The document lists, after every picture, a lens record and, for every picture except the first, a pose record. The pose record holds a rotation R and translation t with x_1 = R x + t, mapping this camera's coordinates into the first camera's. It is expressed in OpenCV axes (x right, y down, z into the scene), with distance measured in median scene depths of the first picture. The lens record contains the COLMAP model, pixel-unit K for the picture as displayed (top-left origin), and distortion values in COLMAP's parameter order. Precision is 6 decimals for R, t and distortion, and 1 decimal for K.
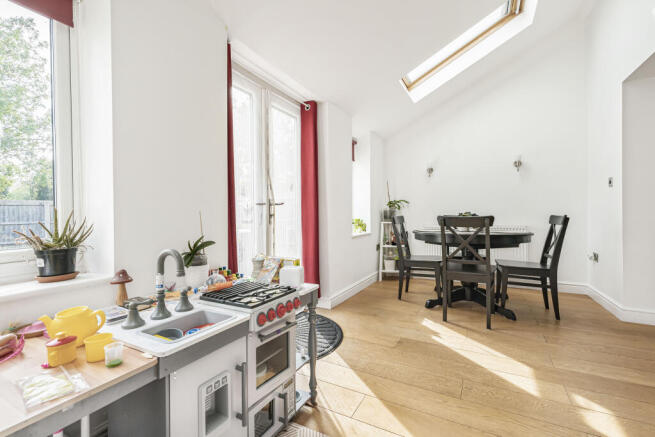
lens RADIAL K [[299.2, 0, 322.5], [0, 299.2, 218.3], [0, 0, 1]] dist [0.004238, 0.000490]
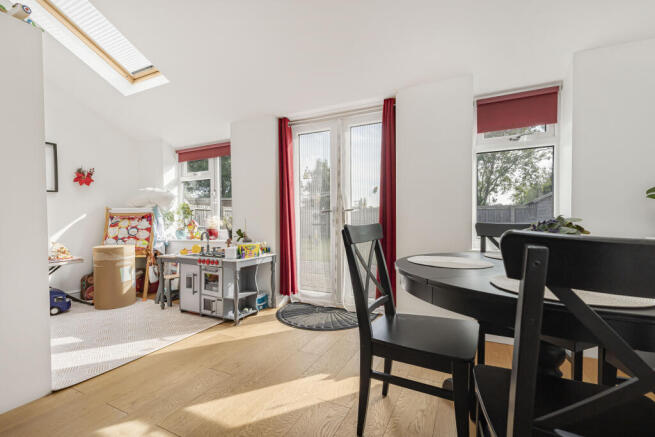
lens RADIAL K [[299.2, 0, 326.7], [0, 299.2, 223.1], [0, 0, 1]] dist [0.004238, 0.000490]
pose [[0.004208, 0.021065, -0.999769, 1.346759], [0.005358, 0.999763, 0.021088, -0.024709], [0.999977, -0.005445, 0.004094, 1.176137]]
